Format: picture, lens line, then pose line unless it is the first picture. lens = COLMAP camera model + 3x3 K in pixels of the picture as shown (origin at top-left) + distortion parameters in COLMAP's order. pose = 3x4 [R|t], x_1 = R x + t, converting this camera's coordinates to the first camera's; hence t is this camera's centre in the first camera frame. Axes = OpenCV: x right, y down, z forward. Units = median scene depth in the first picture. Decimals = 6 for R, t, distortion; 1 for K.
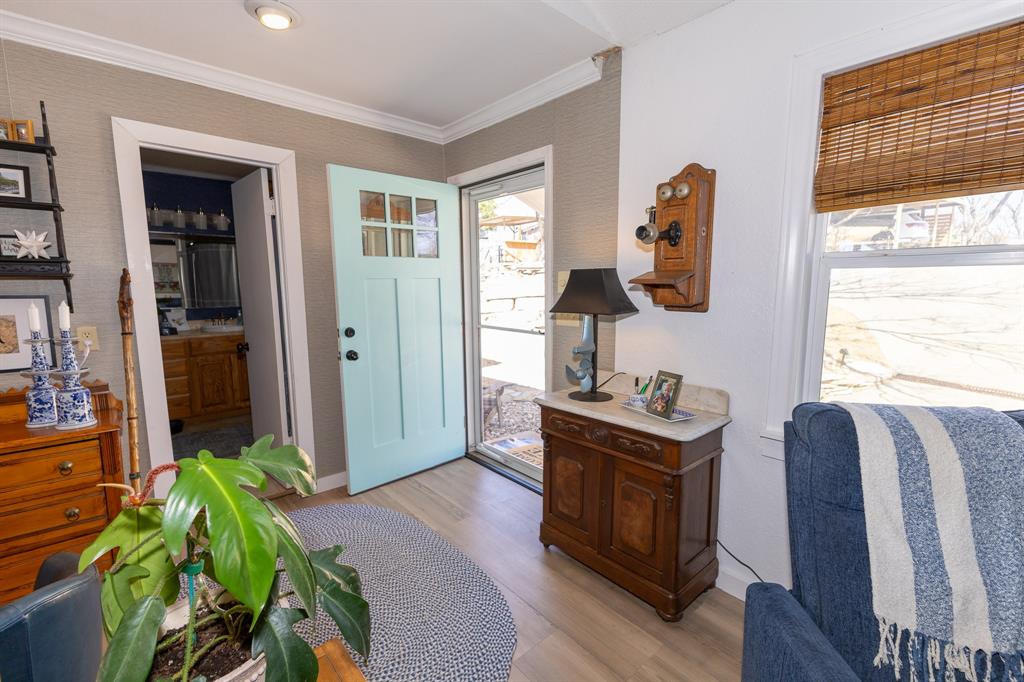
lens RADIAL K [[432.3, 0, 516.3], [0, 432.3, 336.1], [0, 0, 1]] dist [0.000126, 0.000357]
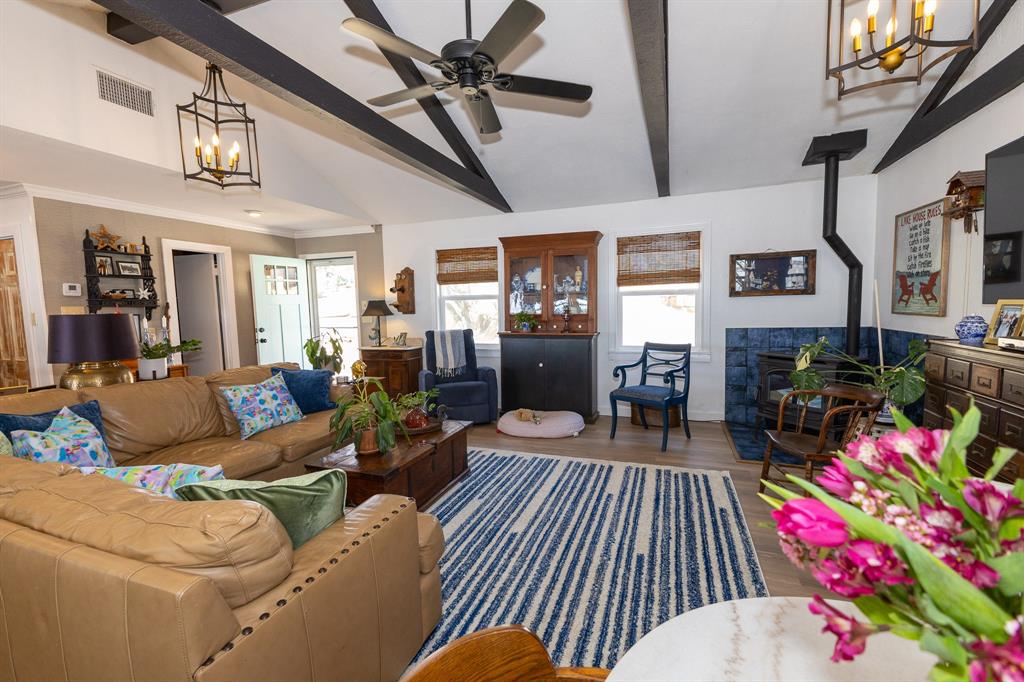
lens RADIAL K [[432.3, 0, 516.3], [0, 432.3, 336.1], [0, 0, 1]] dist [0.000126, 0.000357]
pose [[0.881650, -0.050784, 0.469164, -0.359373], [0.074650, 0.996683, -0.032397, 0.240617], [-0.465963, 0.063586, 0.882516, -1.931480]]
